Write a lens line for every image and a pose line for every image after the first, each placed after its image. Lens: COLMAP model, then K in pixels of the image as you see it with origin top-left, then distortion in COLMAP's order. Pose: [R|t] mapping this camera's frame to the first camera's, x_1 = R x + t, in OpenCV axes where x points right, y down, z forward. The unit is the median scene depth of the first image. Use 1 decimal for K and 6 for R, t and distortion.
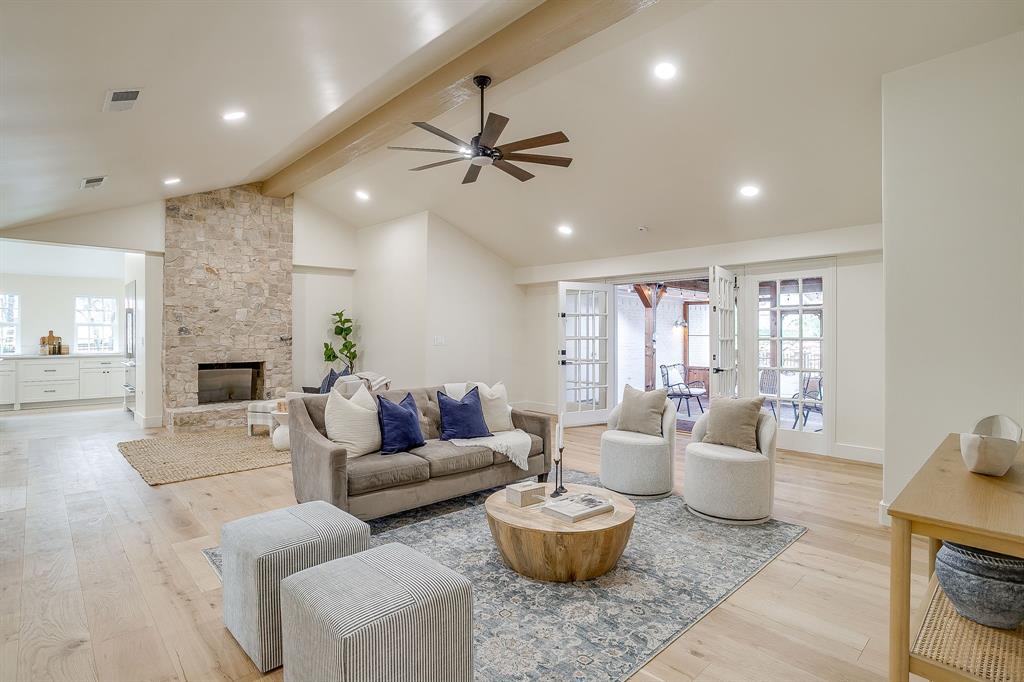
lens RADIAL K [[497.1, 0, 509.9], [0, 497.1, 330.8], [0, 0, 1]] dist [-0.037934, 0.016078]
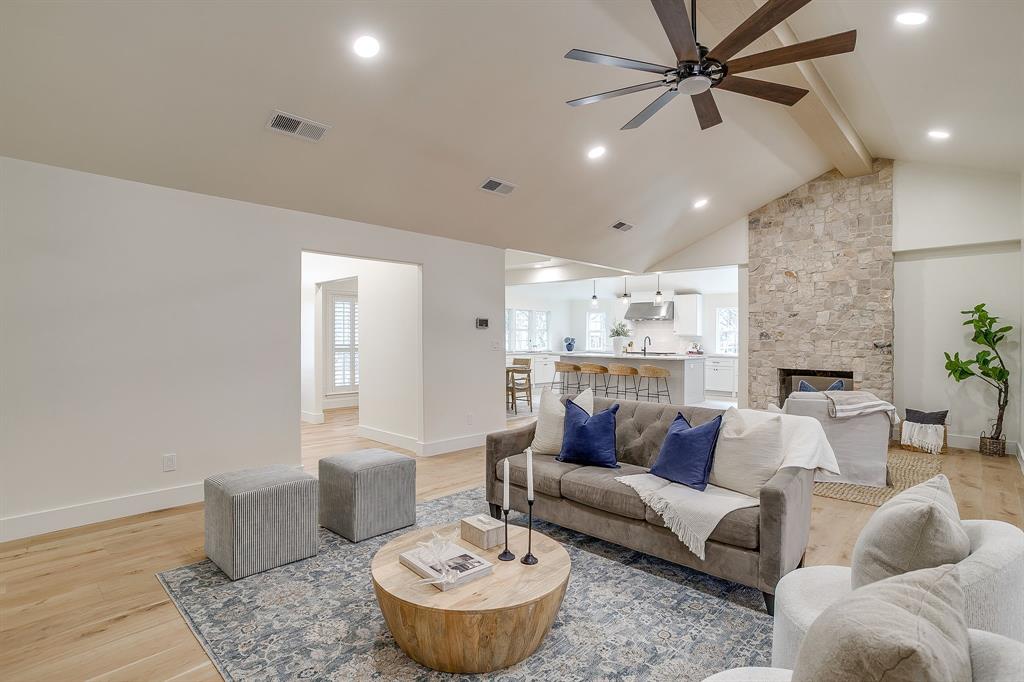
lens RADIAL K [[497.1, 0, 514.9], [0, 497.1, 336.9], [0, 0, 1]] dist [-0.037934, 0.016078]
pose [[0.083917, -0.000585, -0.996473, 0.313106], [-0.000975, 0.999999, -0.000669, 0.003630], [0.996472, 0.001027, 0.083917, 0.363054]]
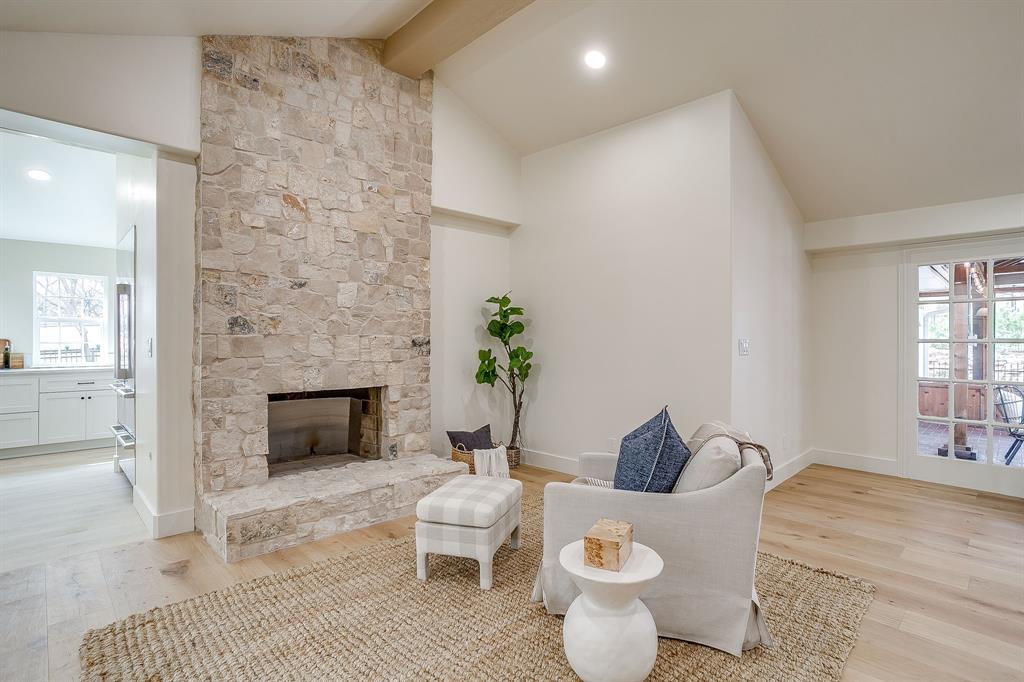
lens RADIAL K [[497.1, 0, 520.9], [0, 497.1, 339.2], [0, 0, 1]] dist [-0.037934, 0.016078]
pose [[0.999913, 0.001259, 0.013094, -0.379965], [-0.001318, 0.999989, 0.004506, 0.010769], [-0.013088, -0.004523, 0.999904, 0.497646]]
